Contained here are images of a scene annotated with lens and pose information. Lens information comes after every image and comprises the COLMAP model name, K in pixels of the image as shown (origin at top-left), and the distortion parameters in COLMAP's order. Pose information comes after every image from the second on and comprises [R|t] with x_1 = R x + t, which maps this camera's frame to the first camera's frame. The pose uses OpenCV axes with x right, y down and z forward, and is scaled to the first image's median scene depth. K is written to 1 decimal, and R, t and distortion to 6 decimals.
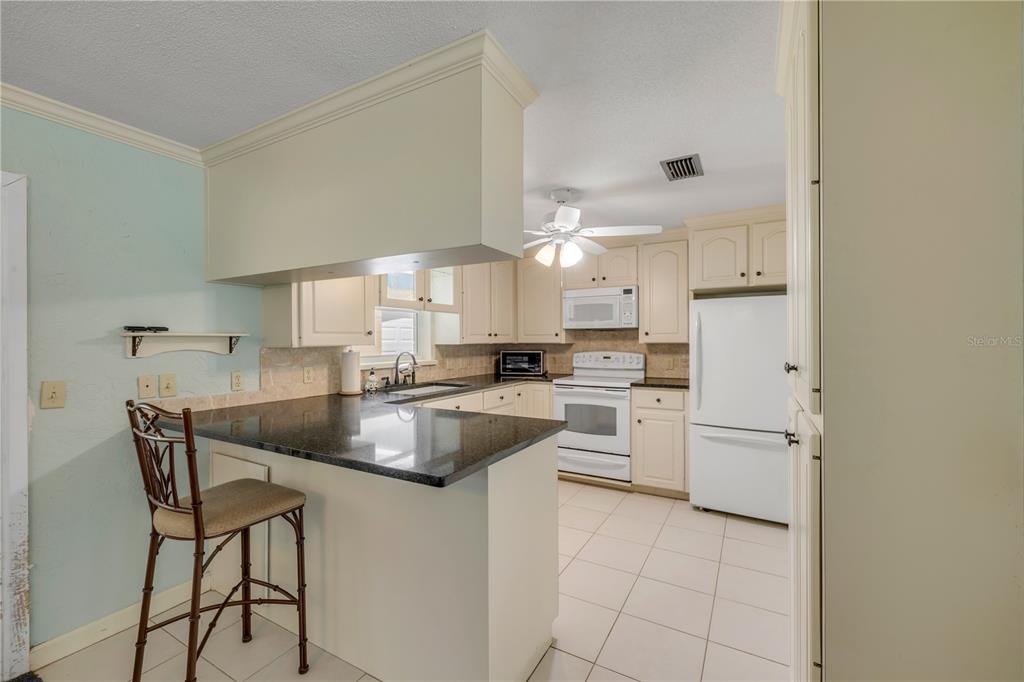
lens RADIAL K [[429.4, 0, 508.6], [0, 429.4, 341.1], [0, 0, 1]] dist [0.000486, 0.000058]
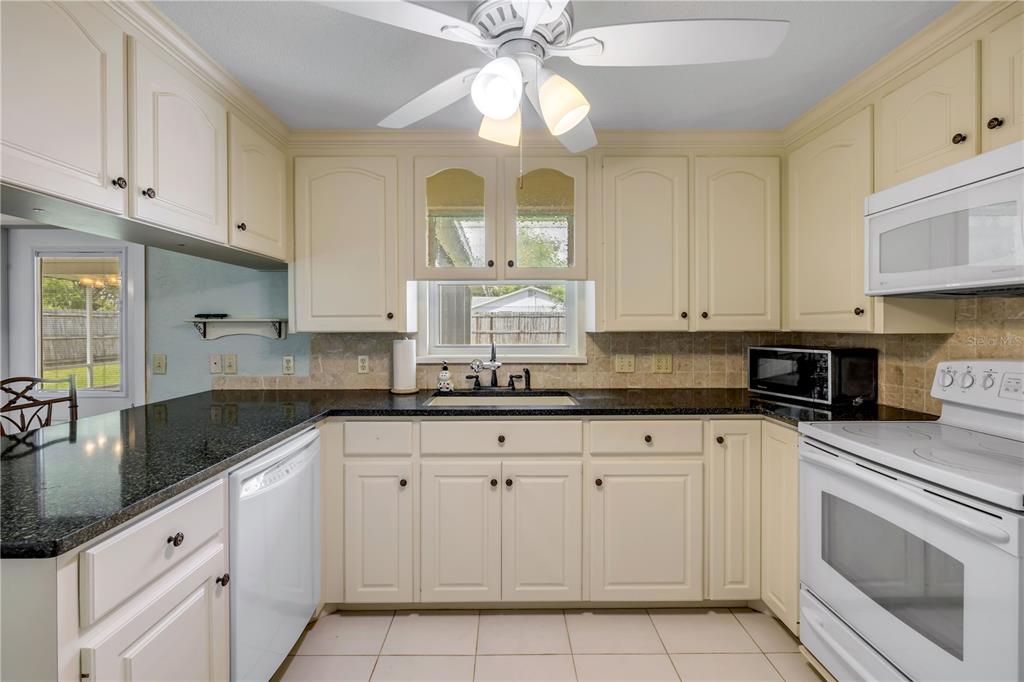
lens RADIAL K [[436.1, 0, 512.3], [0, 436.1, 330.6], [0, 0, 1]] dist [-0.001509, -0.000347]
pose [[0.509391, 0.010602, -0.860470, 0.368144], [-0.001846, 0.999935, 0.011228, -0.001387], [0.860533, -0.004131, 0.509377, 0.640065]]
